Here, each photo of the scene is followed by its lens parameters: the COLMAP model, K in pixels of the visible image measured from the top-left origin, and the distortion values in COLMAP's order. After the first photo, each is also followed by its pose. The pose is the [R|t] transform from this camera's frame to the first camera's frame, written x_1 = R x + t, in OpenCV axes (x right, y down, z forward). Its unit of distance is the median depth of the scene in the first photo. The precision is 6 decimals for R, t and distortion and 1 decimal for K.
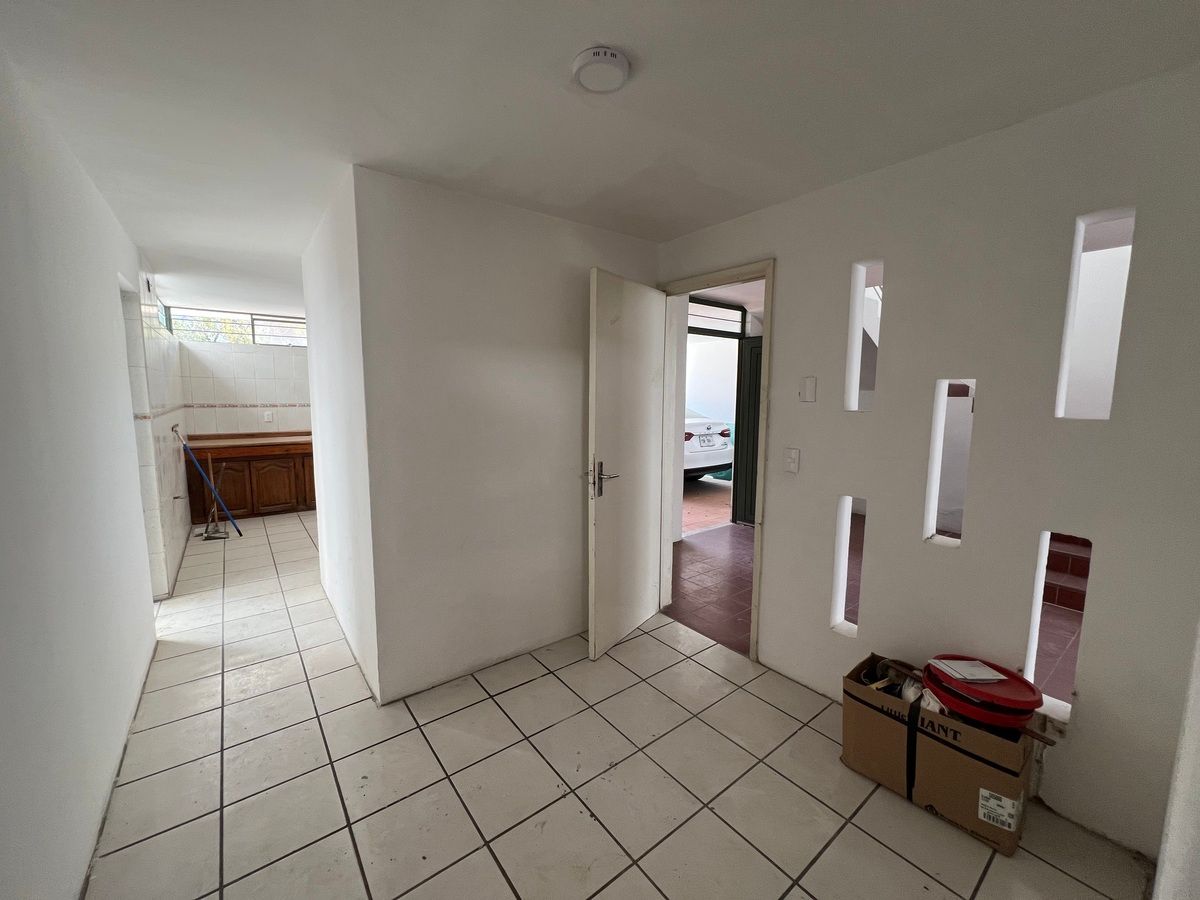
lens RADIAL K [[481.0, 0, 598.3], [0, 481.0, 449.7], [0, 0, 1]] dist [-0.002239, 0.000504]
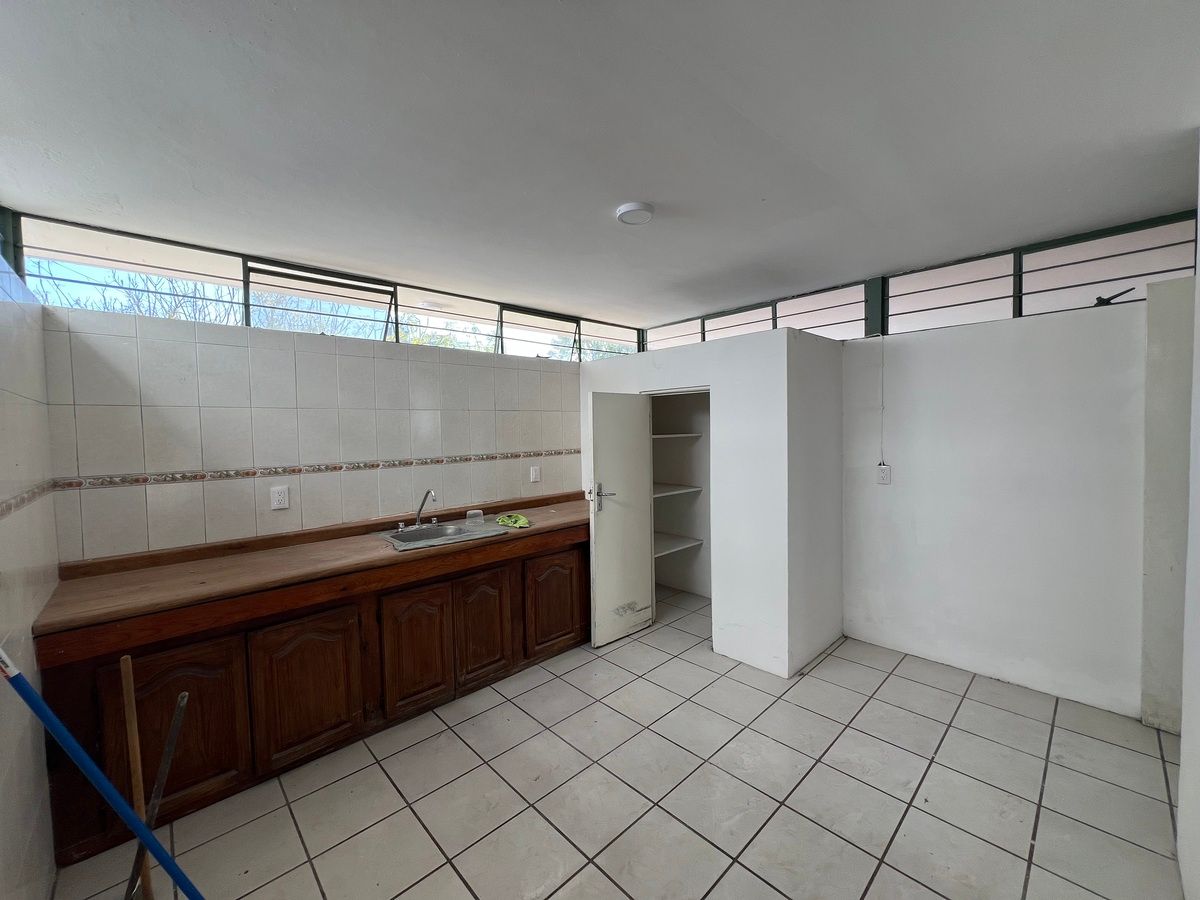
lens RADIAL K [[481.0, 0, 603.1], [0, 481.0, 450.8], [0, 0, 1]] dist [-0.002239, 0.000504]
pose [[0.993349, -0.025138, 0.112368, -0.477106], [0.032534, 0.997389, -0.064474, -0.077296], [-0.110454, 0.067701, 0.991573, 0.578619]]
